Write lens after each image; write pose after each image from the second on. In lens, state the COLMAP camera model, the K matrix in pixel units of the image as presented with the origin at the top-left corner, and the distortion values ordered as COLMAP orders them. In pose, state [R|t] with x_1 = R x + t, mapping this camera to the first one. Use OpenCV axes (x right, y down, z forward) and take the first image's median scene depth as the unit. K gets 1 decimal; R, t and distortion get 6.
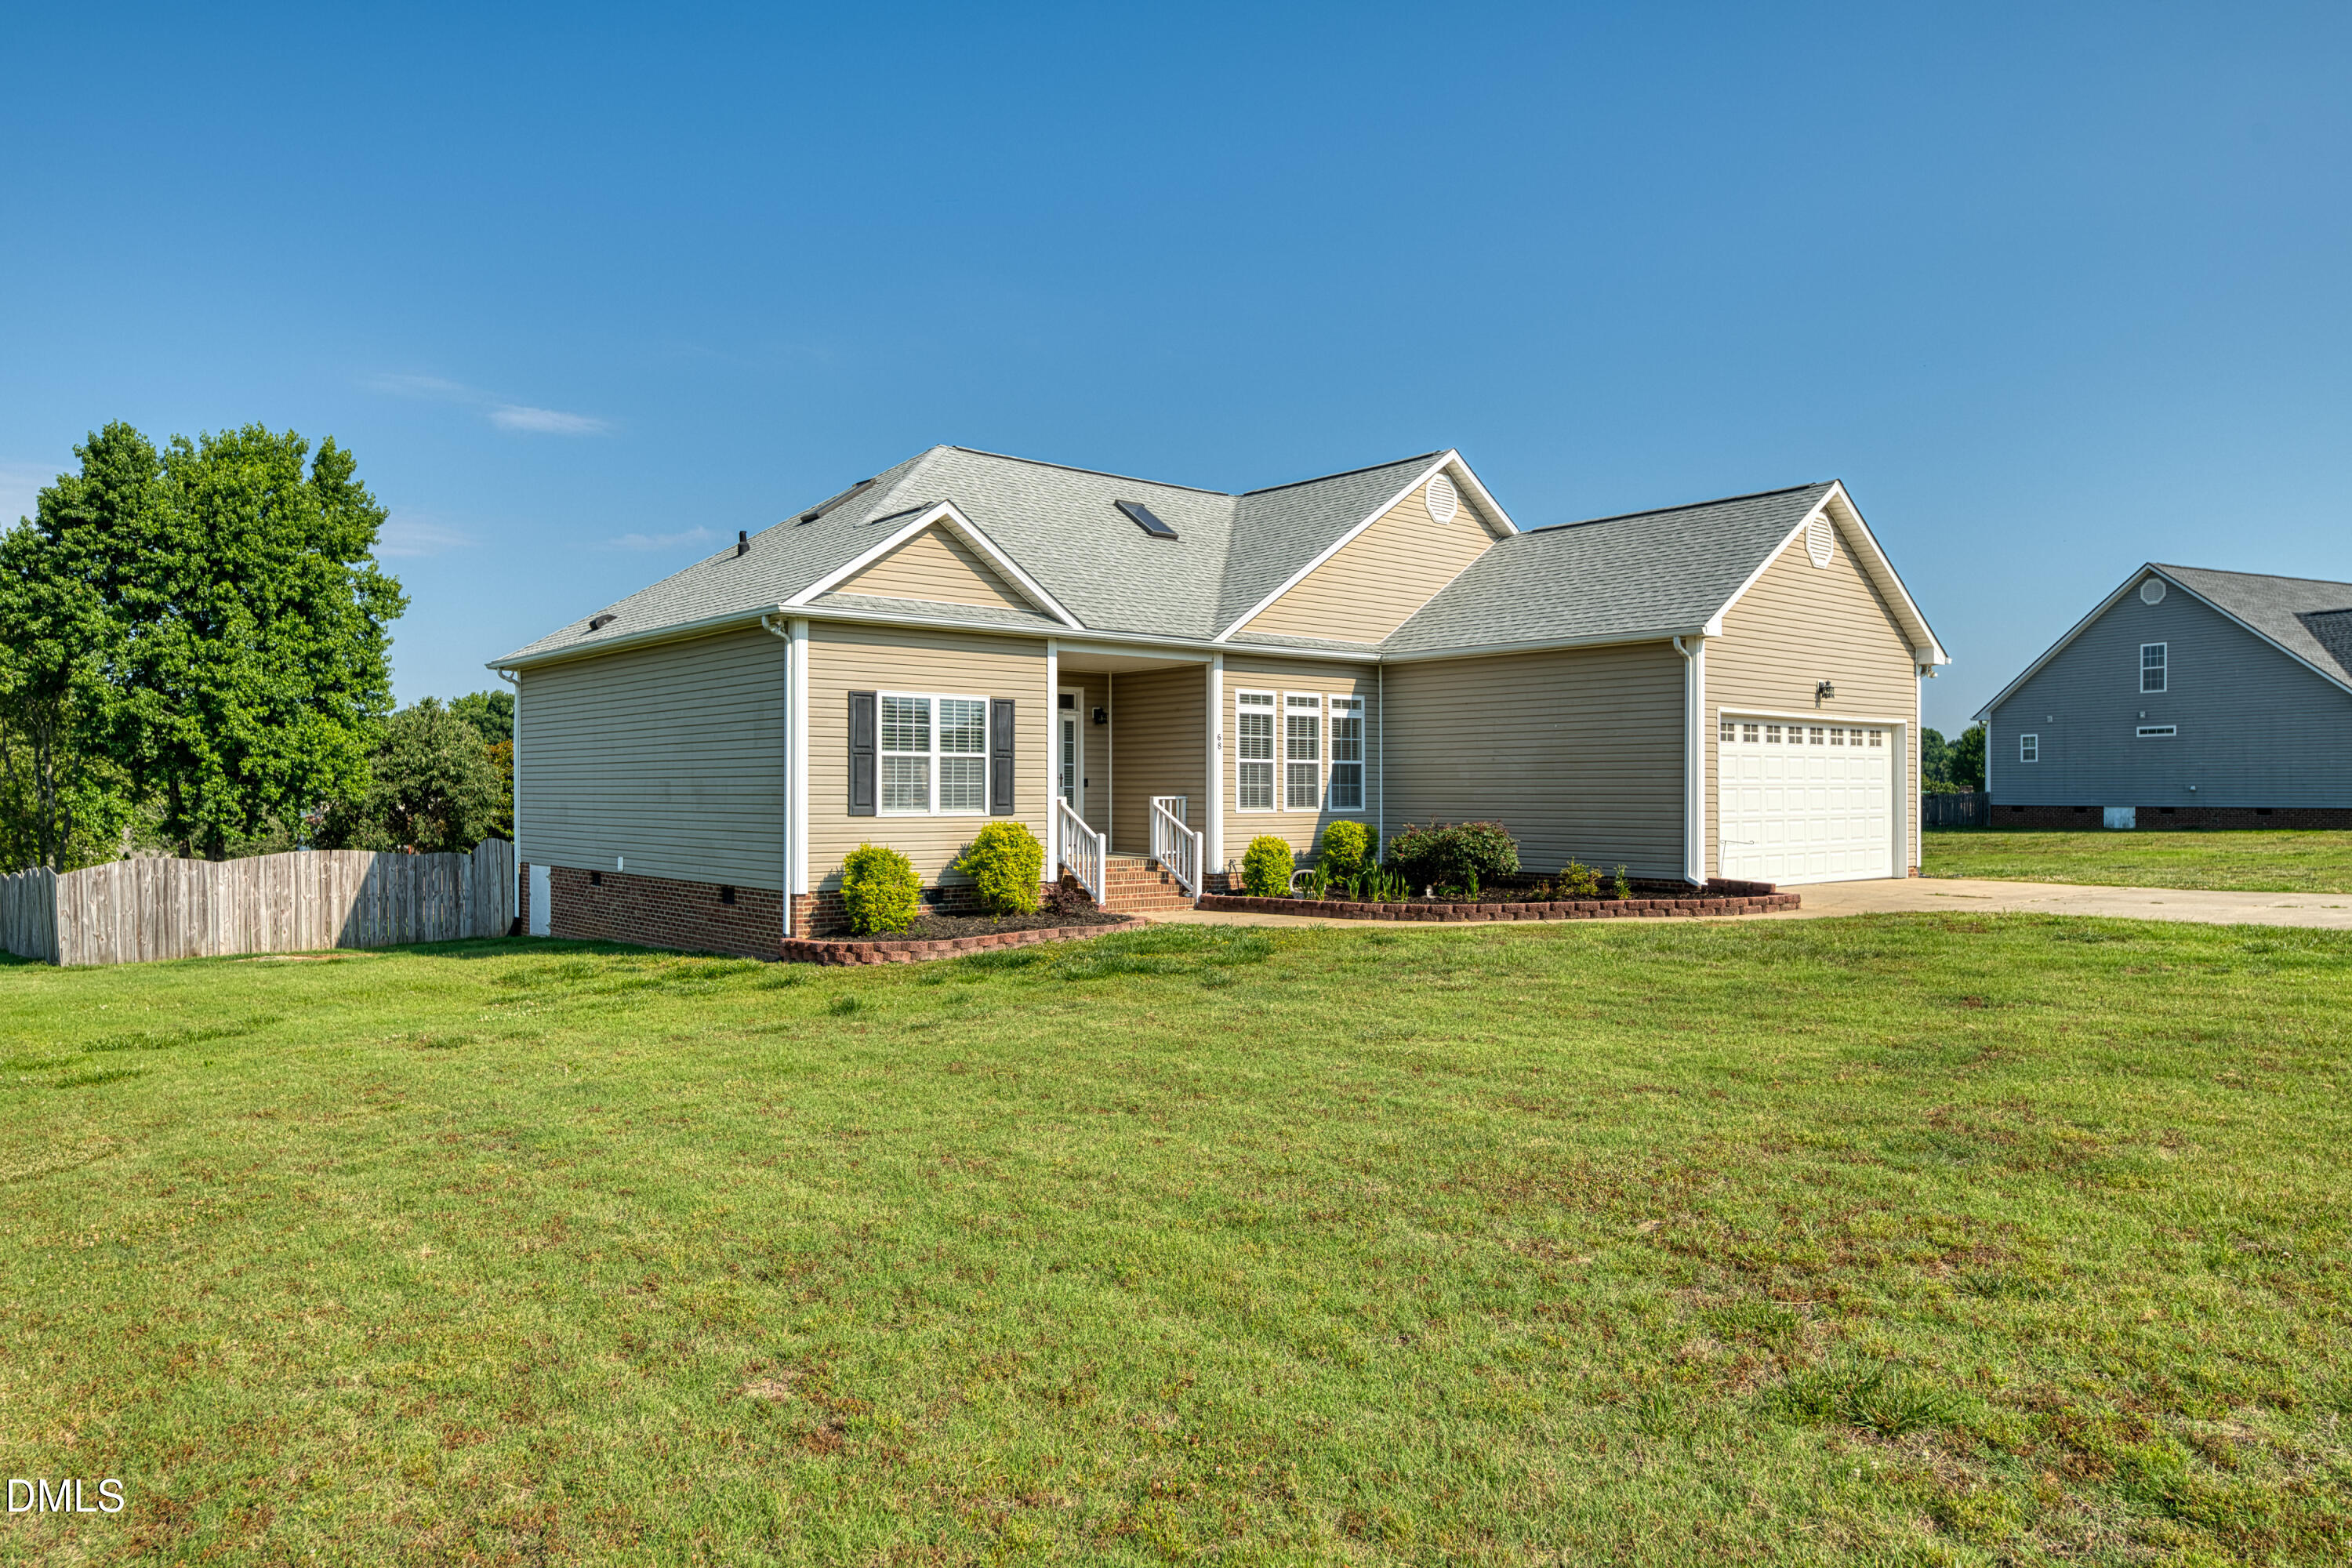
lens RADIAL K [[1568.4, 0, 1176.0], [0, 1568.4, 784.0], [0, 0, 1]] dist [-0.004499, -0.000817]
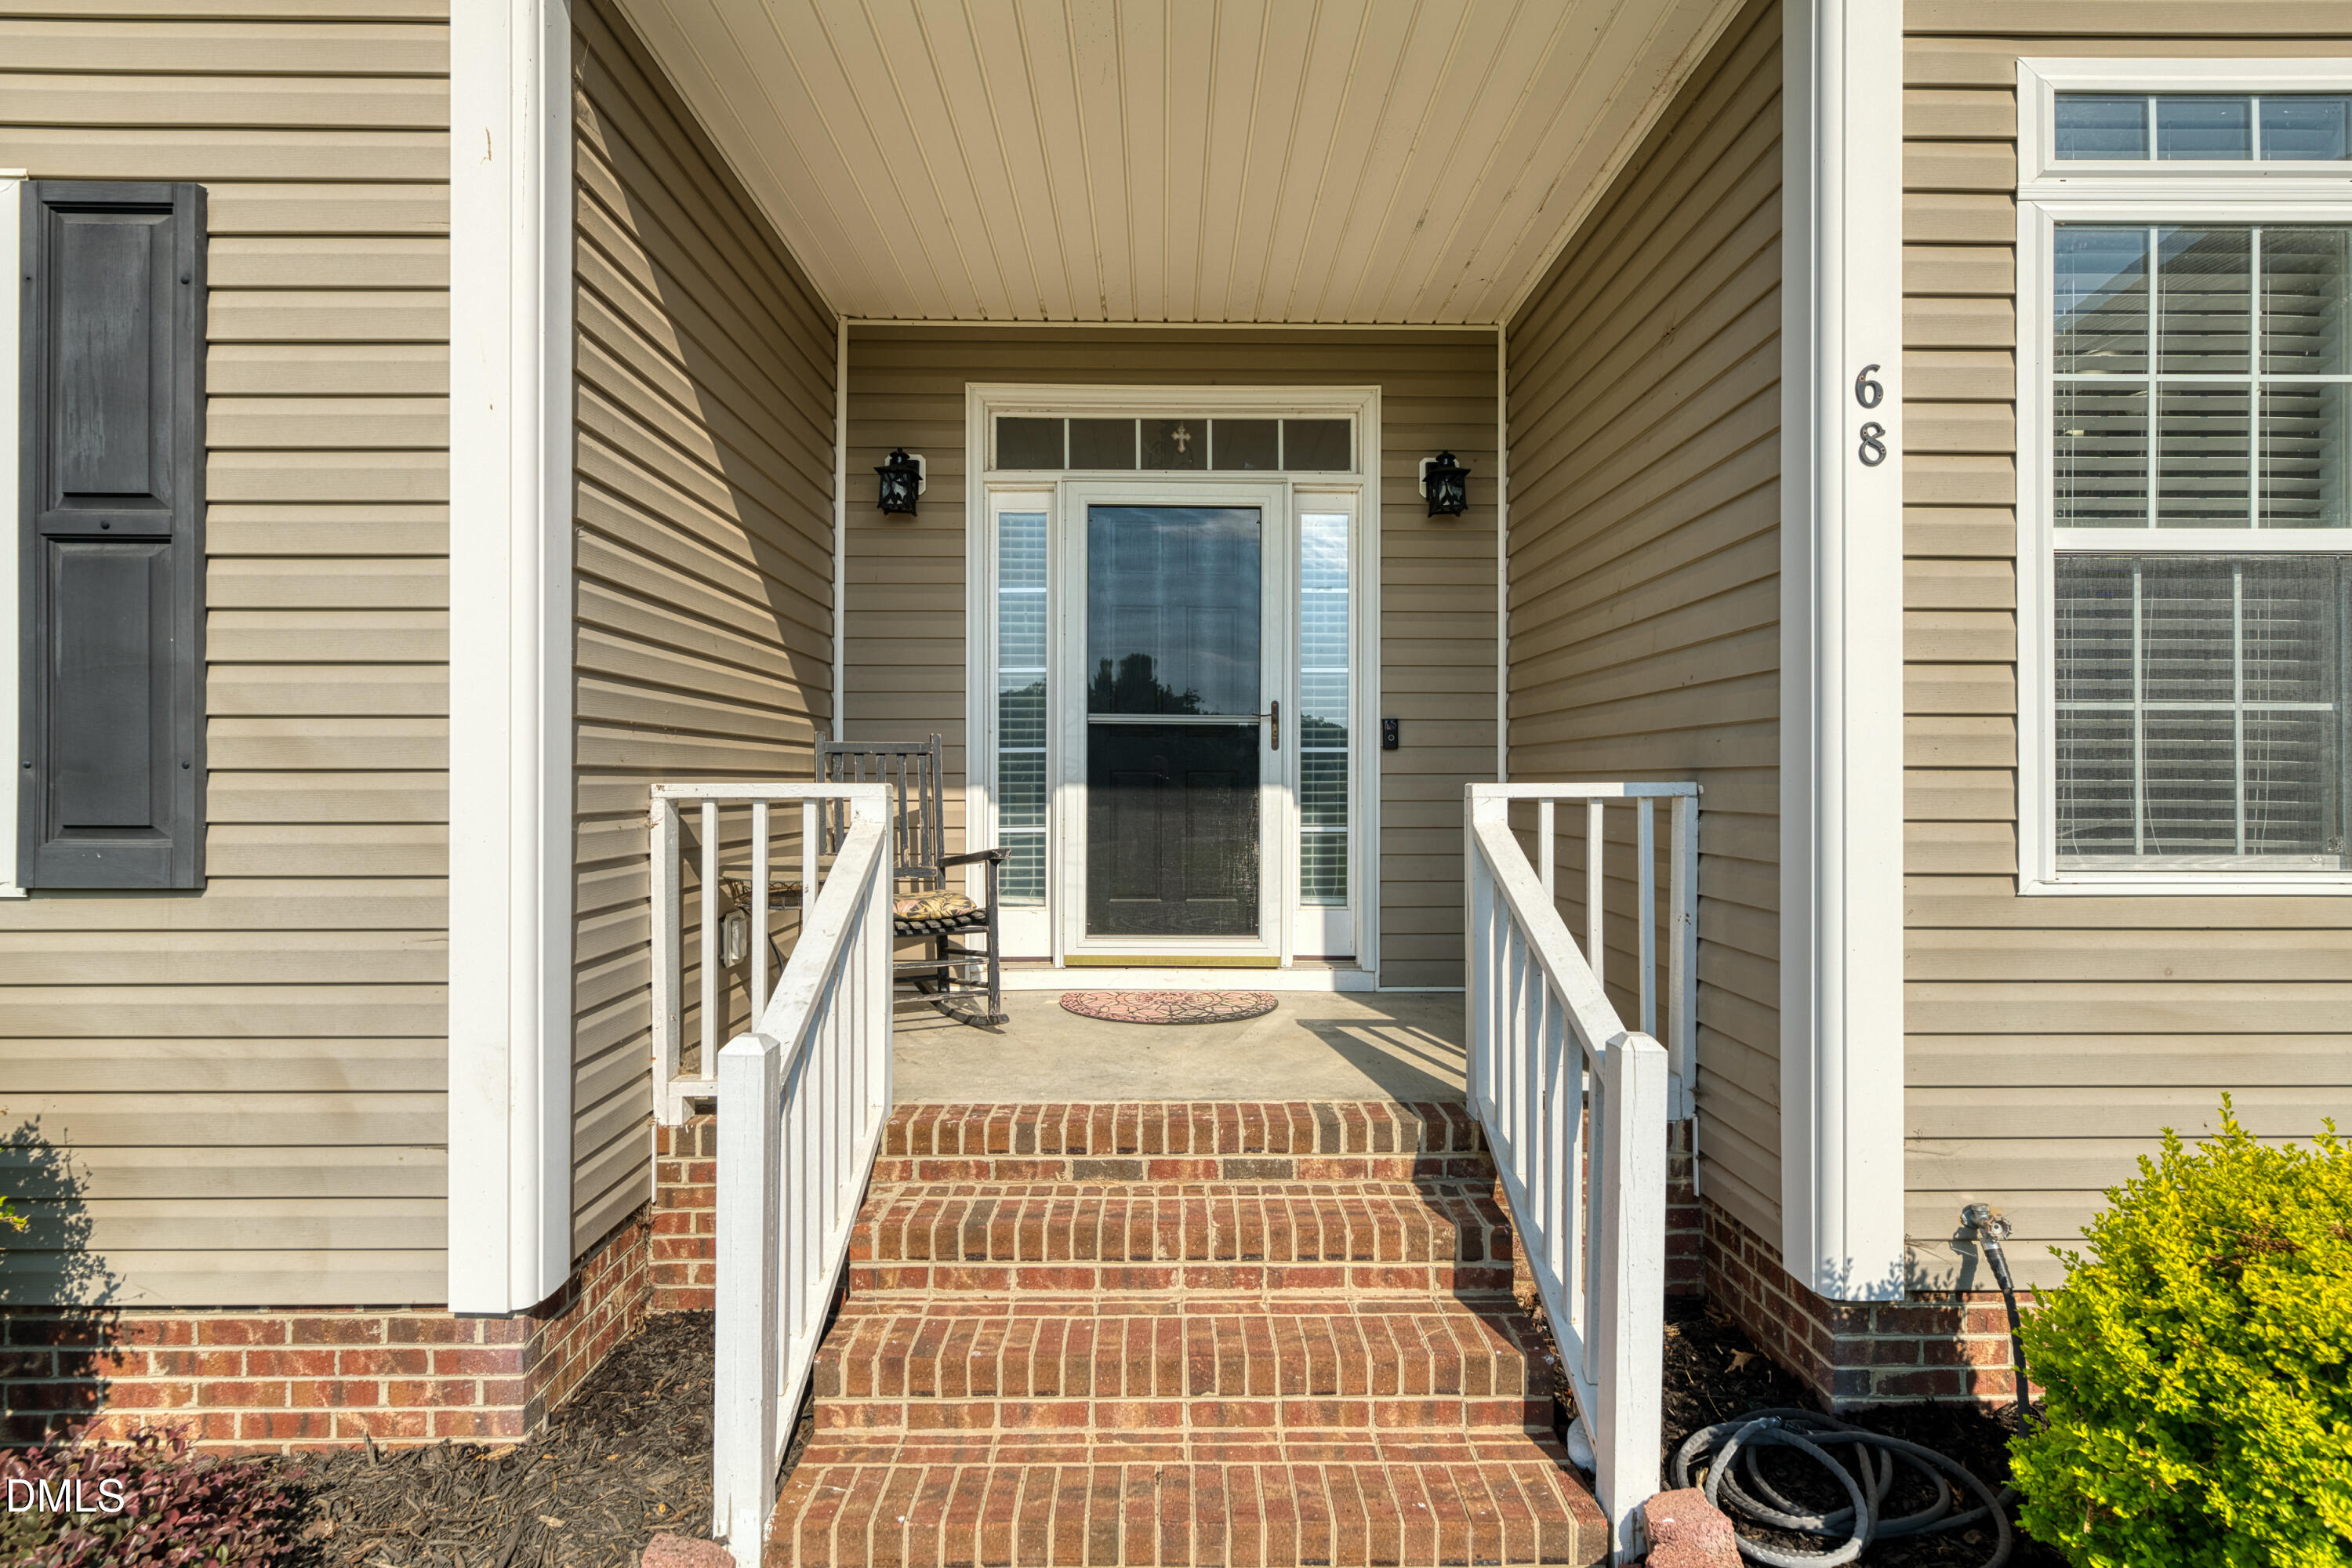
lens RADIAL K [[1238.7, 0, 1176.0], [0, 1238.7, 784.0], [0, 0, 1]] dist [0.003143, 0.001035]
pose [[0.766854, 0.000494, -0.641821, 0.052692], [0.002799, 0.999988, 0.004114, 0.007406], [0.641815, -0.004952, 0.766843, 0.864560]]
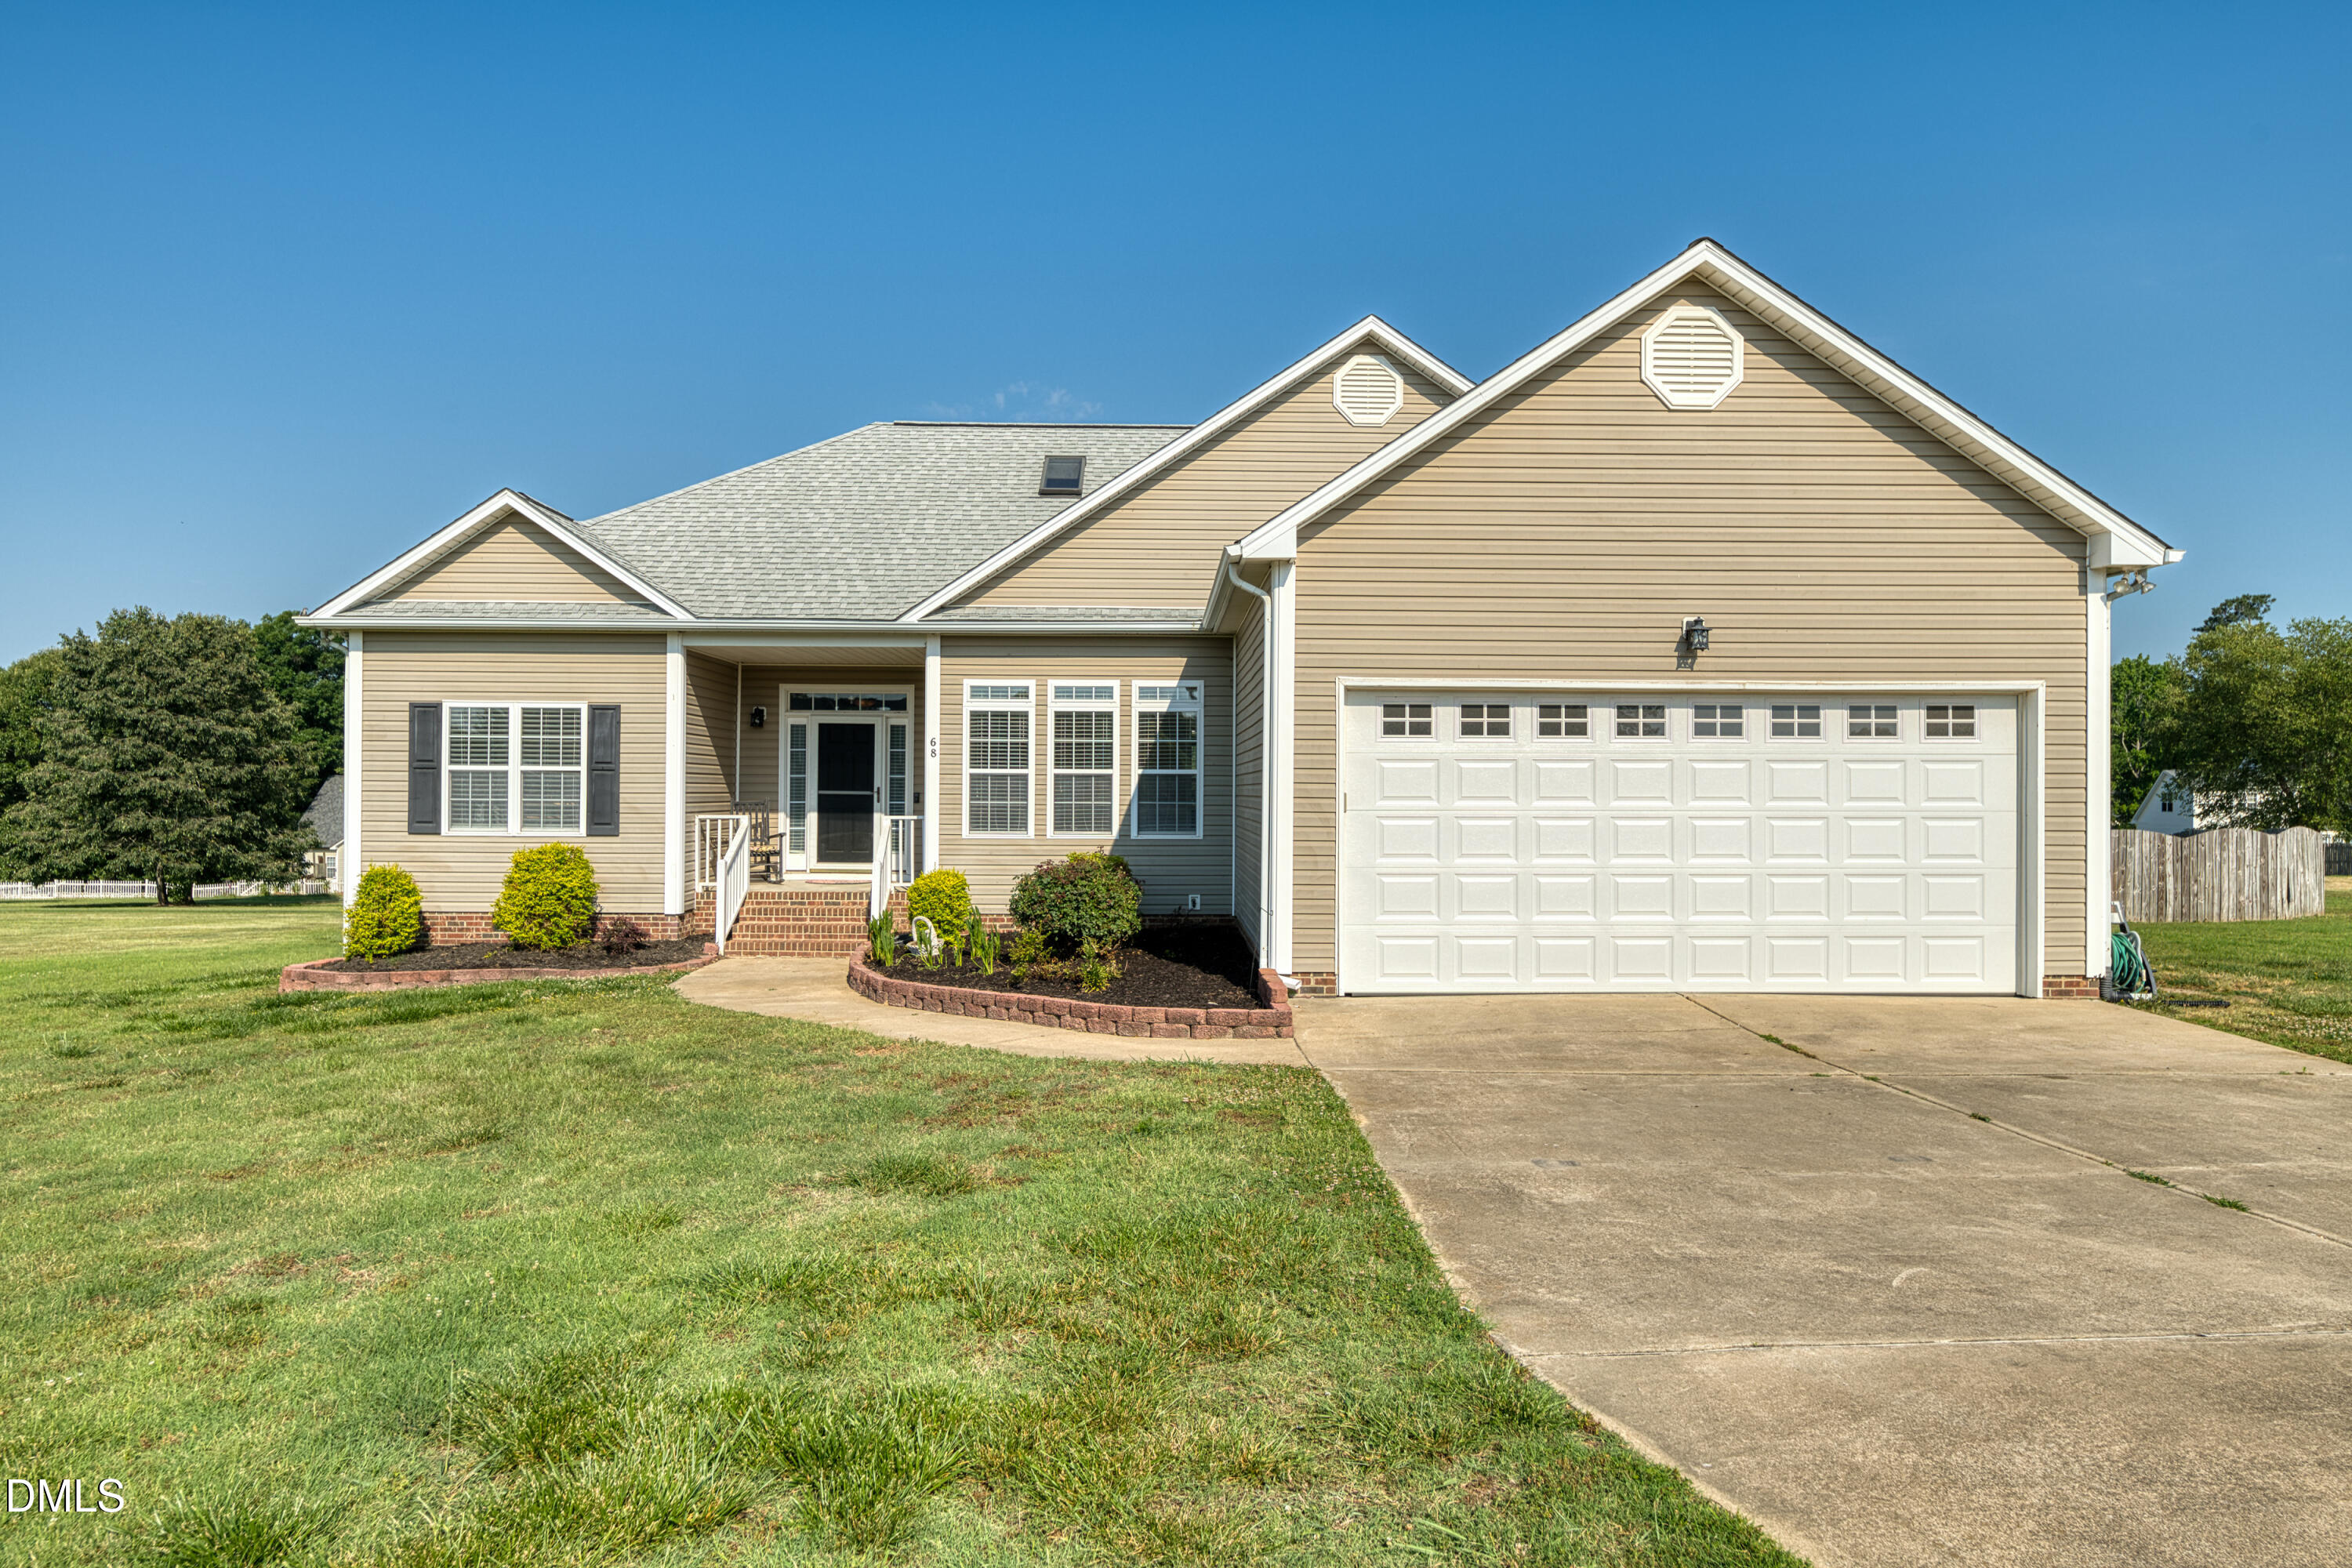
lens RADIAL K [[1568.4, 0, 1176.0], [0, 1568.4, 784.0], [0, 0, 1]] dist [-0.004499, -0.000817]
pose [[0.772351, -0.000546, -0.635195, 0.625127], [-0.001568, 0.999995, -0.002767, -0.006611], [0.635194, 0.003133, 0.772346, 0.464116]]
